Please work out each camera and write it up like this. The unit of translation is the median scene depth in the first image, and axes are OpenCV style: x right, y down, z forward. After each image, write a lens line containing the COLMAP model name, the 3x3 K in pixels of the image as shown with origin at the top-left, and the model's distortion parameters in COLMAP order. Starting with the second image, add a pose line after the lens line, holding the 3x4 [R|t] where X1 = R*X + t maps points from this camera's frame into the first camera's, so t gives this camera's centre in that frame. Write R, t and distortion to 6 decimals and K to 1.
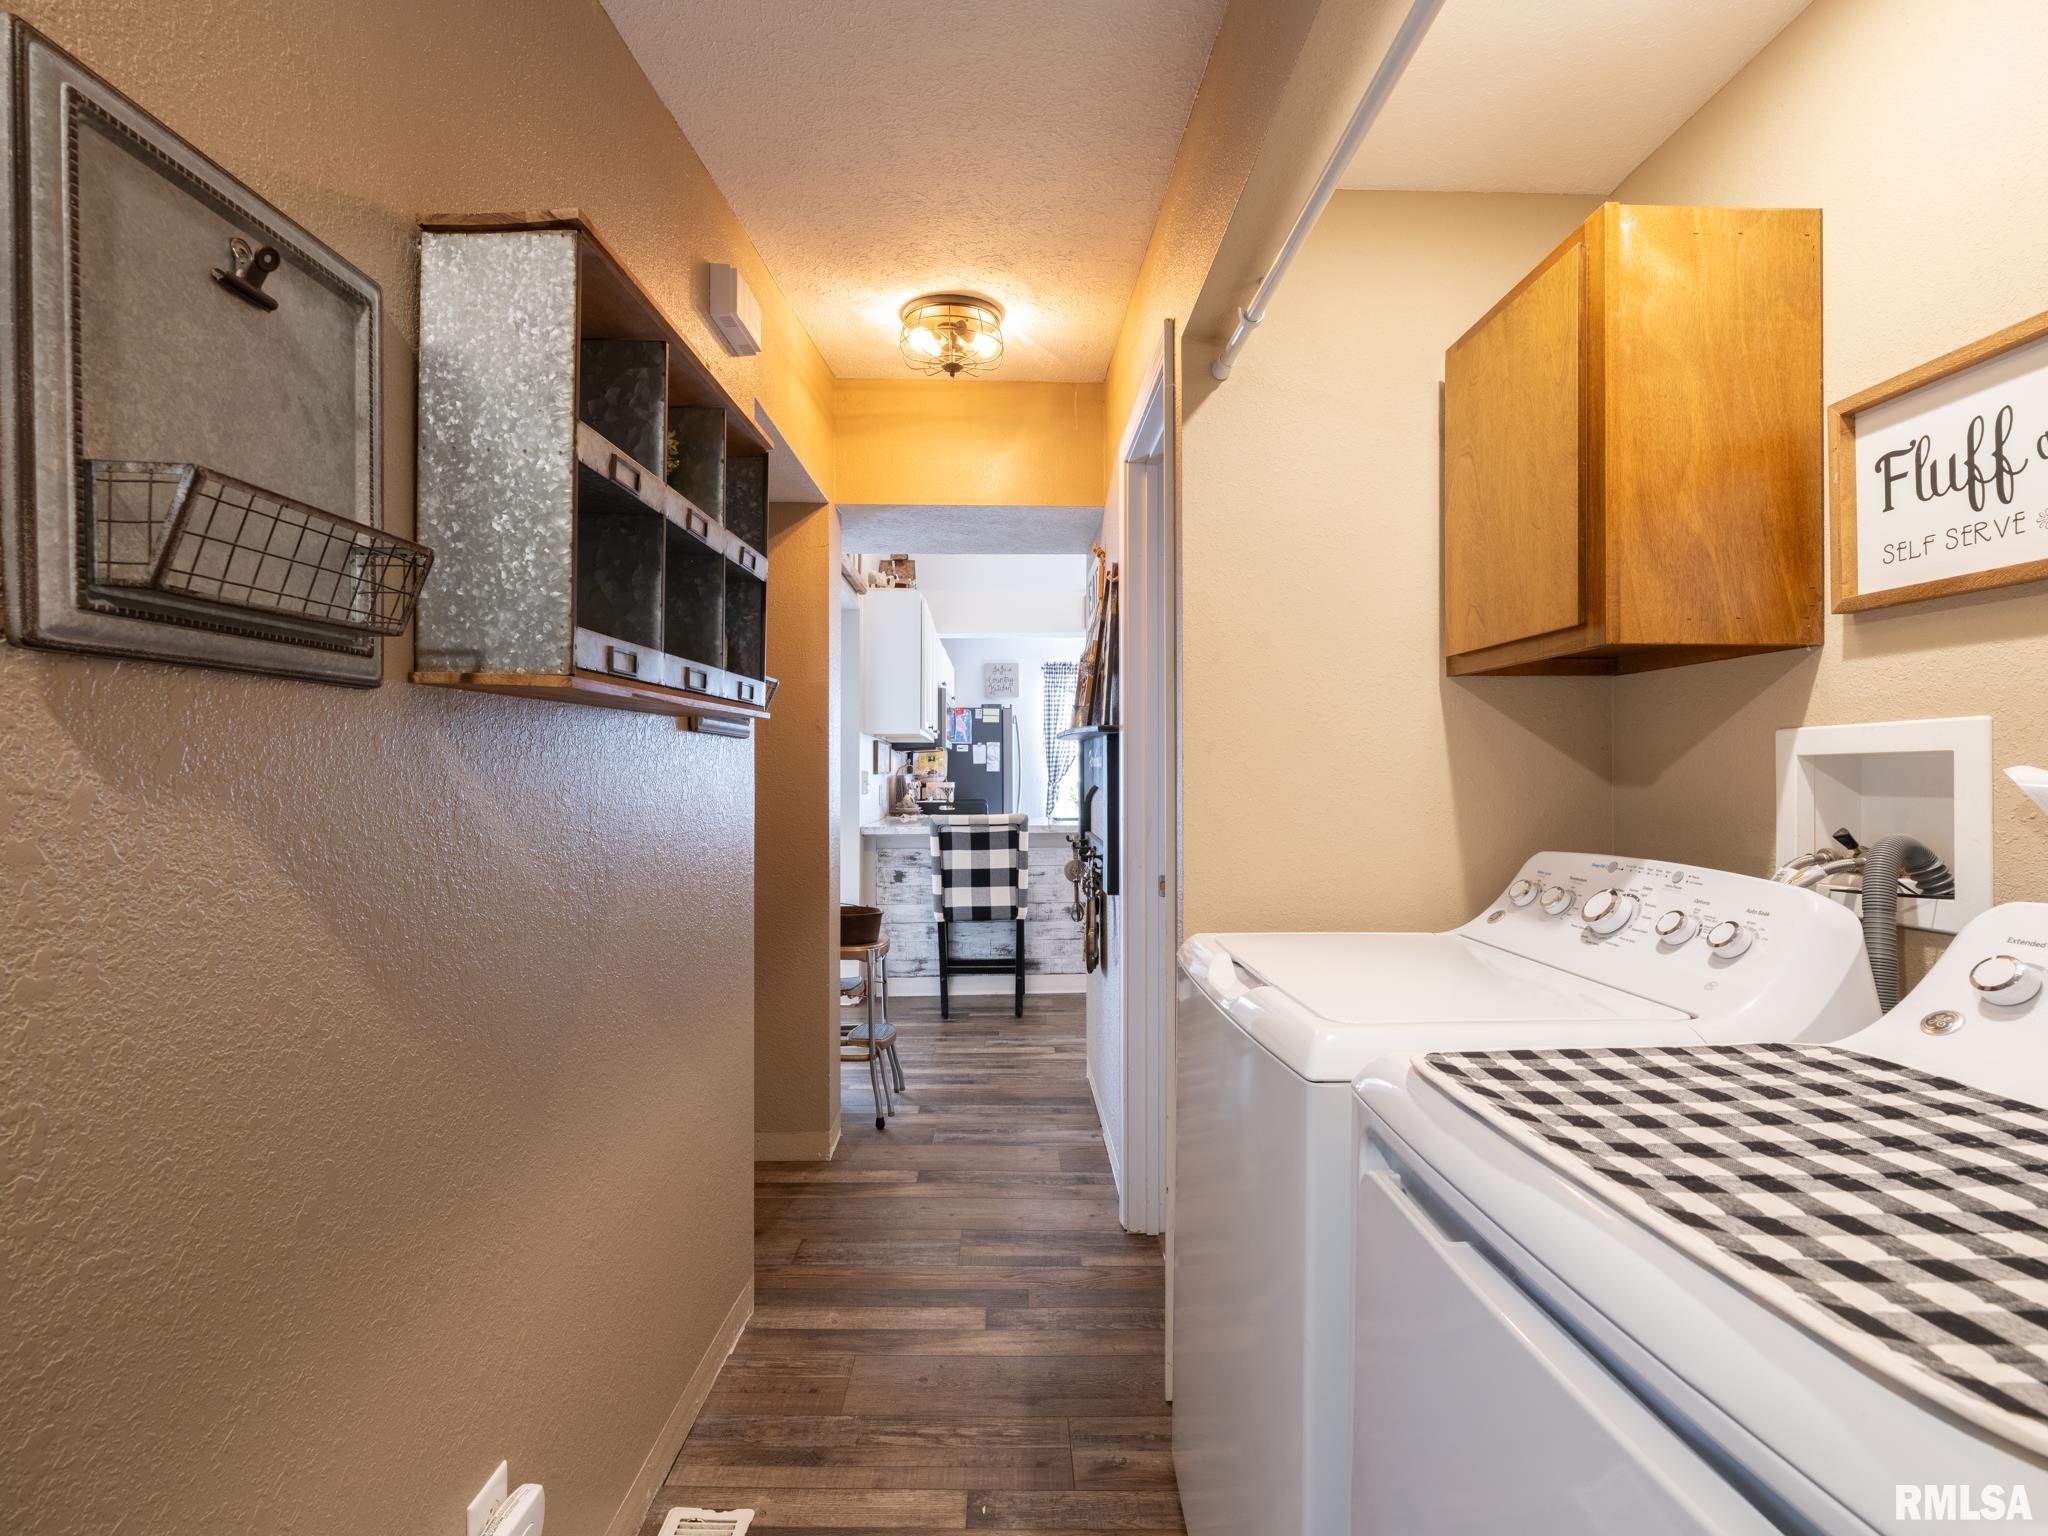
lens RADIAL K [[947.9, 0, 1014.3], [0, 947.9, 769.8], [0, 0, 1]] dist [-0.001577, 0.000985]
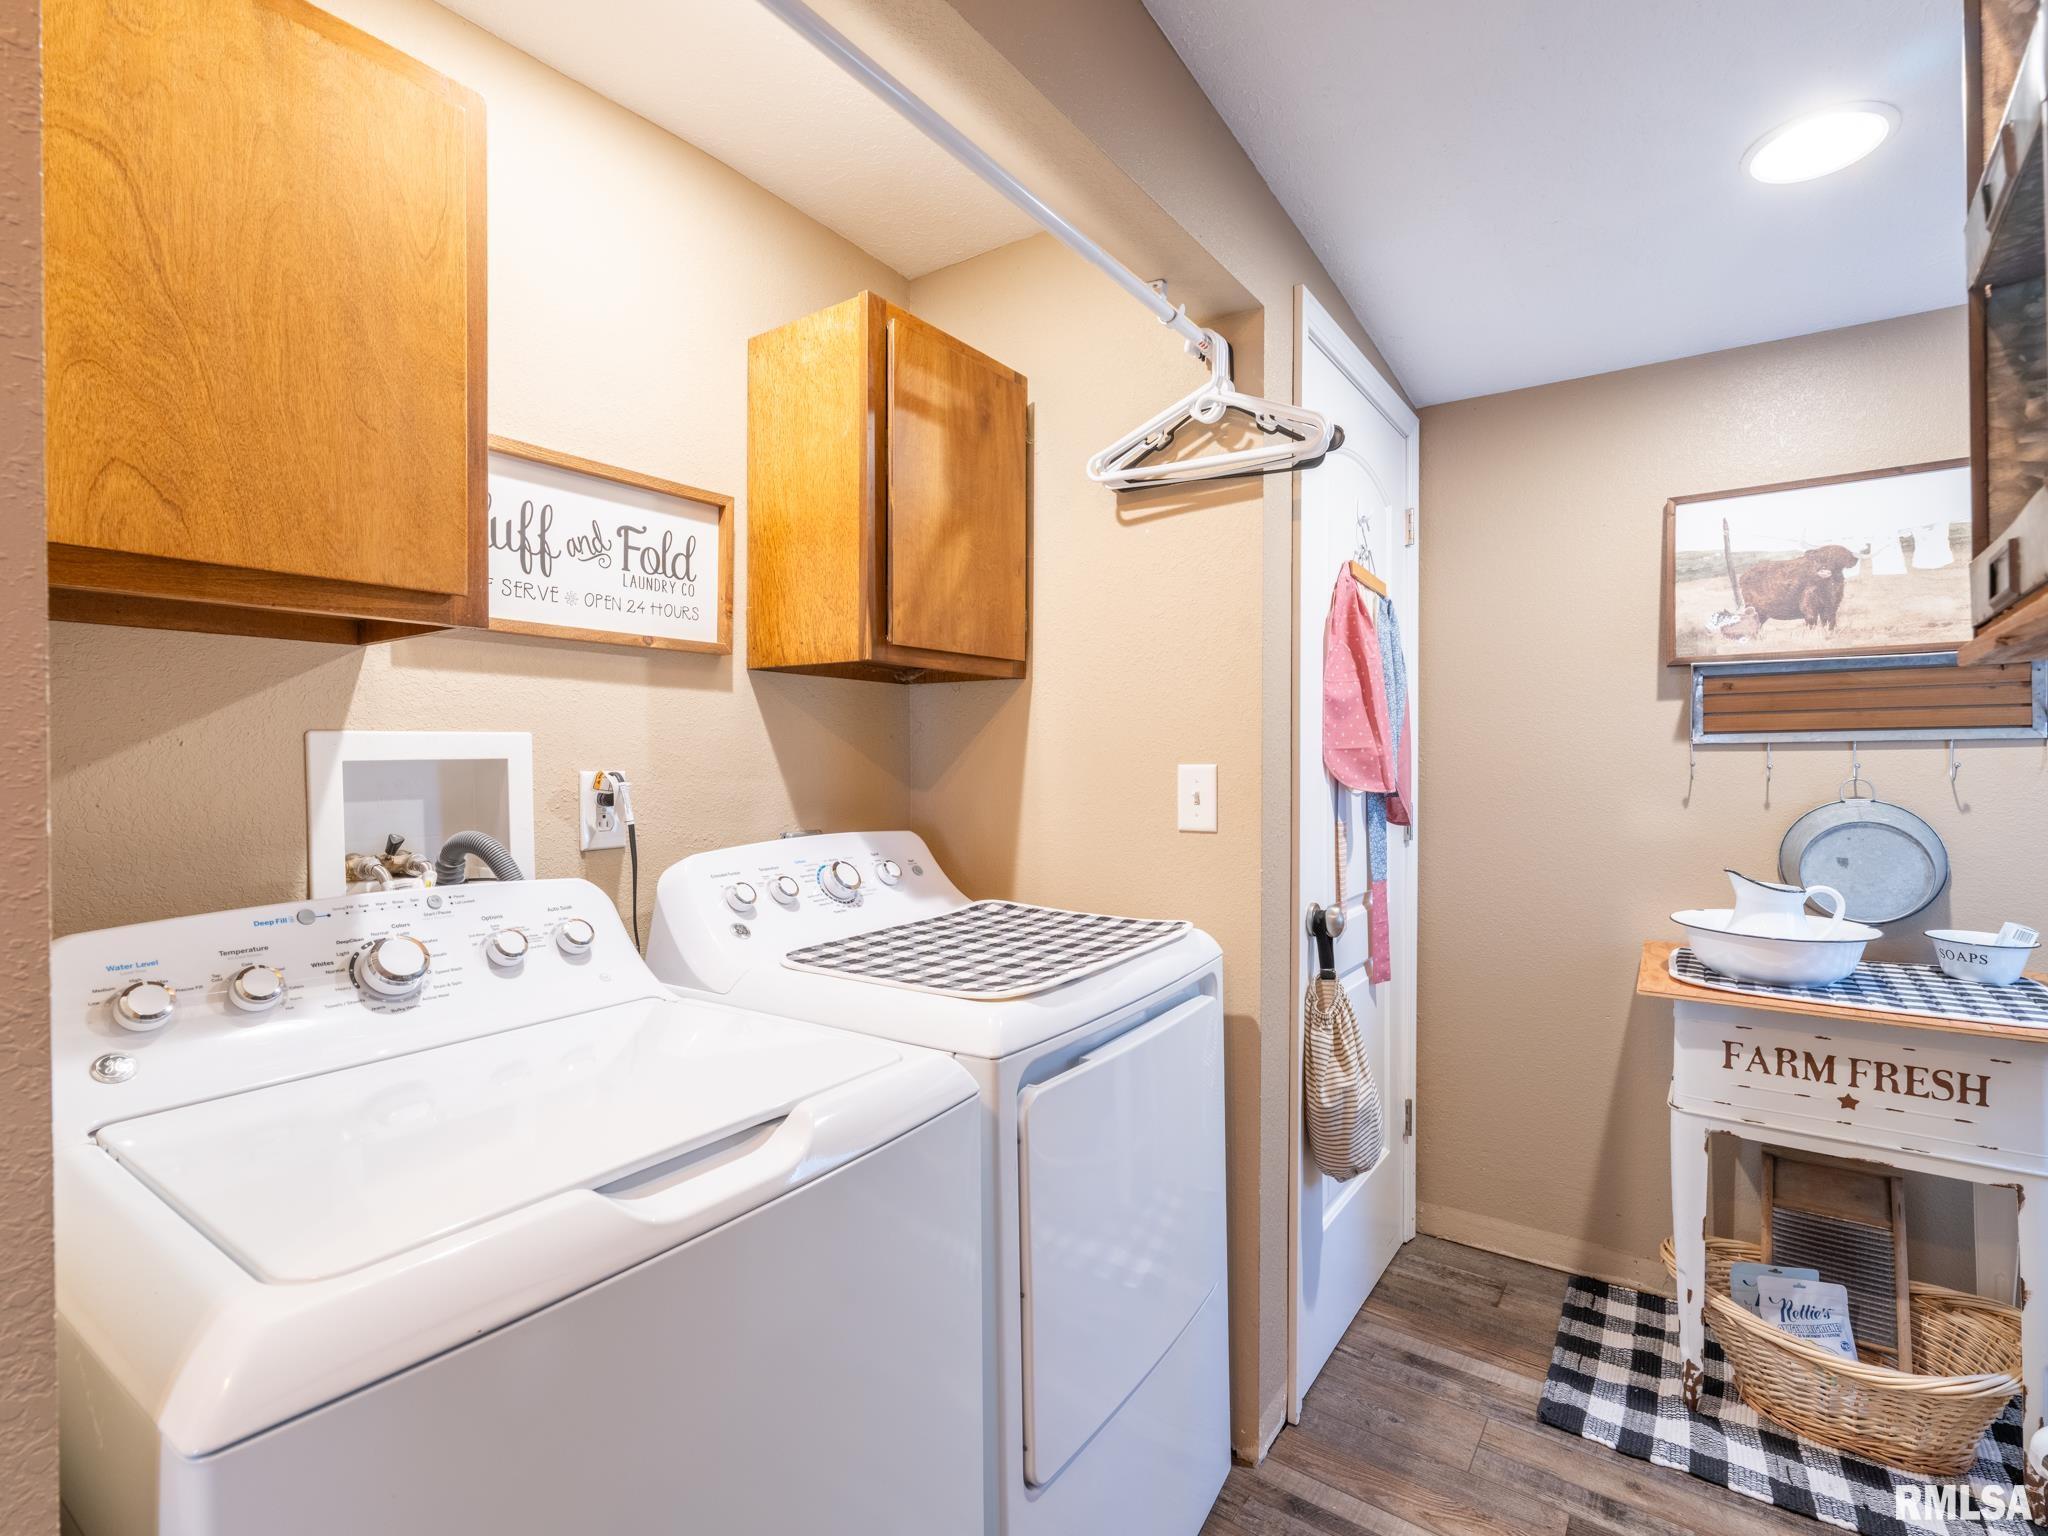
lens RADIAL K [[947.9, 0, 1022.4], [0, 947.9, 760.3], [0, 0, 1]] dist [-0.001577, 0.000985]
pose [[-0.797260, 0.005008, 0.603615, -0.293439], [0.007428, 0.999971, 0.001514, -0.015741], [-0.603590, 0.005691, -0.797274, 1.598605]]
